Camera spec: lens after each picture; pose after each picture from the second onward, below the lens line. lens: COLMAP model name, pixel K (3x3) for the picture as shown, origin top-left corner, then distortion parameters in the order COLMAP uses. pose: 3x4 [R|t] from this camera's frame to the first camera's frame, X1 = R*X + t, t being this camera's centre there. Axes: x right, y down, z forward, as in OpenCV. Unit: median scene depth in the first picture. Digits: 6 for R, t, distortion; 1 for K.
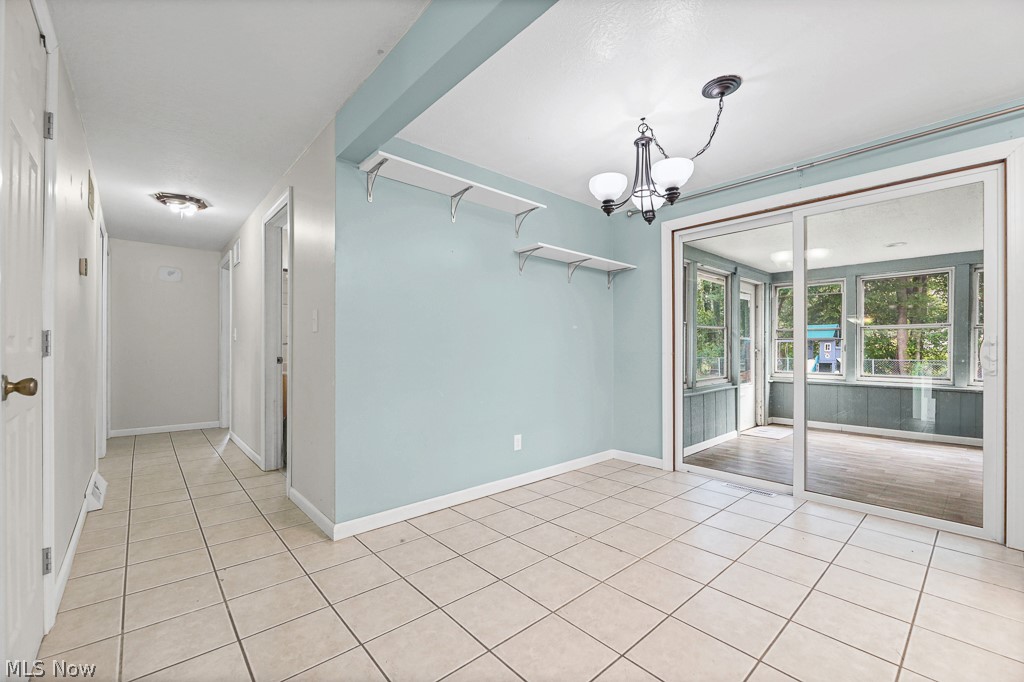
lens RADIAL K [[417.3, 0, 512.6], [0, 417.3, 349.2], [0, 0, 1]] dist [0.000016, -0.000661]
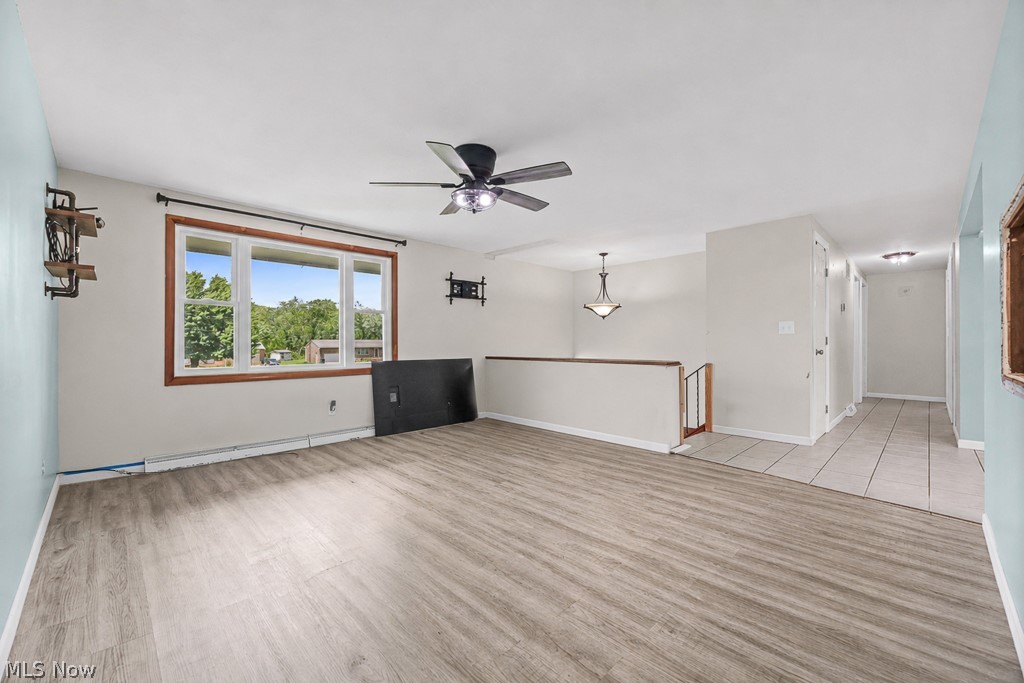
lens RADIAL K [[418.5, 0, 509.5], [0, 418.5, 339.7], [0, 0, 1]] dist [-0.004665, -0.000672]
pose [[0.052782, -0.004515, -0.998596, 0.947792], [-0.001430, 0.999988, -0.004597, -0.003048], [0.998605, 0.001671, 0.052775, -0.778222]]
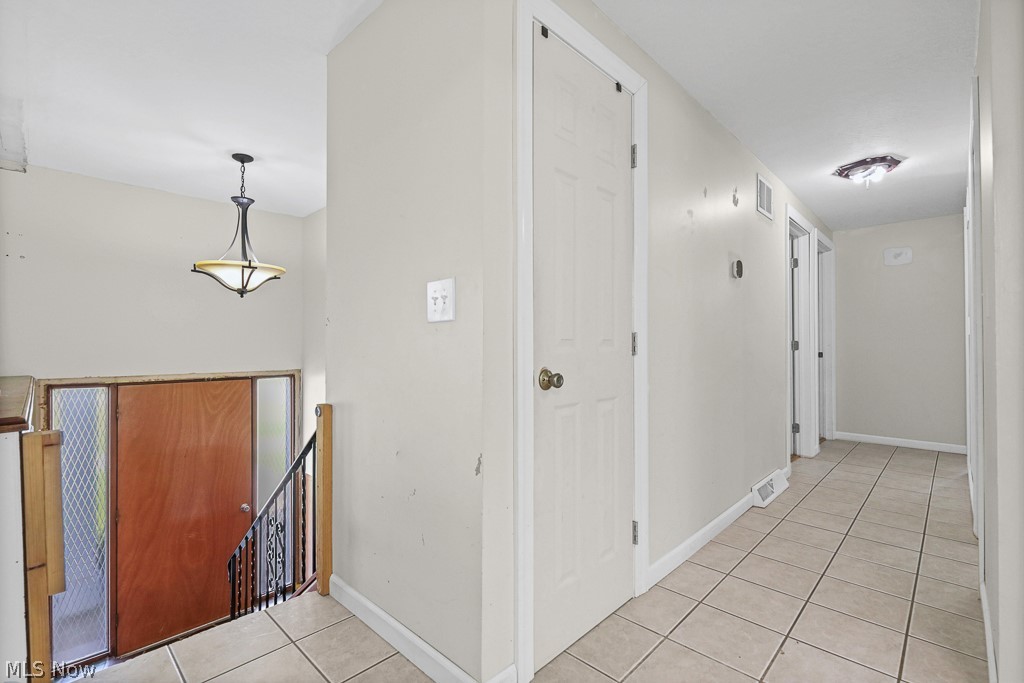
lens RADIAL K [[469.6, 0, 510.1], [0, 469.6, 339.6], [0, 0, 1]] dist [-0.003627, -0.000926]
pose [[0.083168, -0.011216, -0.996472, 0.074183], [-0.000554, 0.999936, -0.011301, -0.005490], [0.996535, 0.001492, 0.083156, 0.263327]]
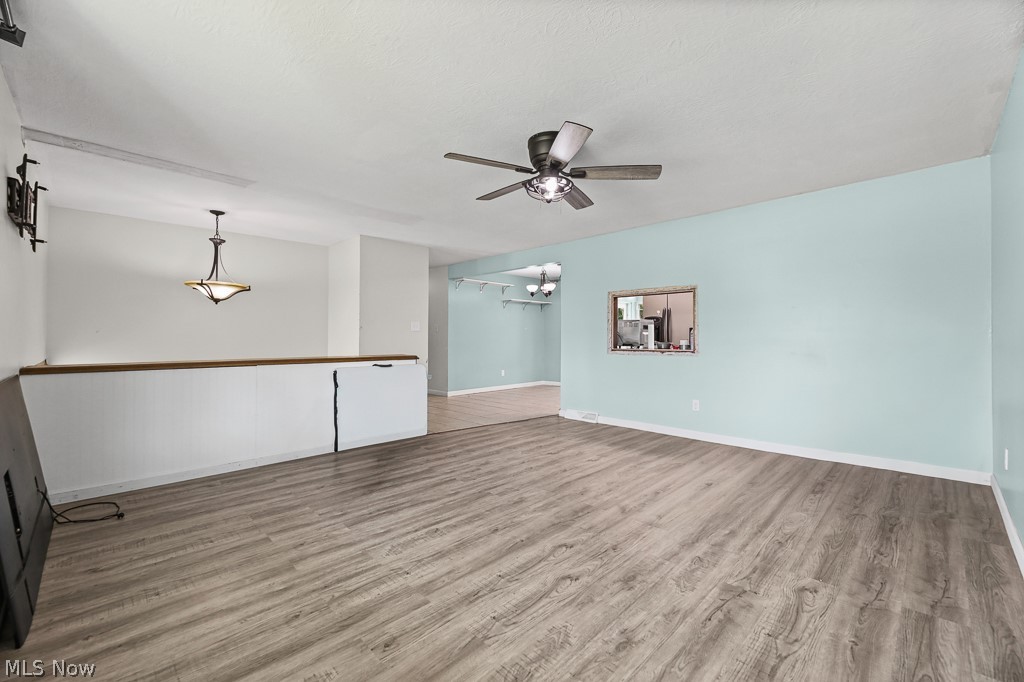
lens RADIAL K [[421.2, 0, 510.8], [0, 421.2, 333.3], [0, 0, 1]] dist [0.000142, -0.000136]
pose [[0.998291, 0.003121, 0.058357, -0.096684], [-0.002502, 0.999940, -0.010683, 0.000324], [-0.058387, 0.010519, 0.998239, -1.683901]]
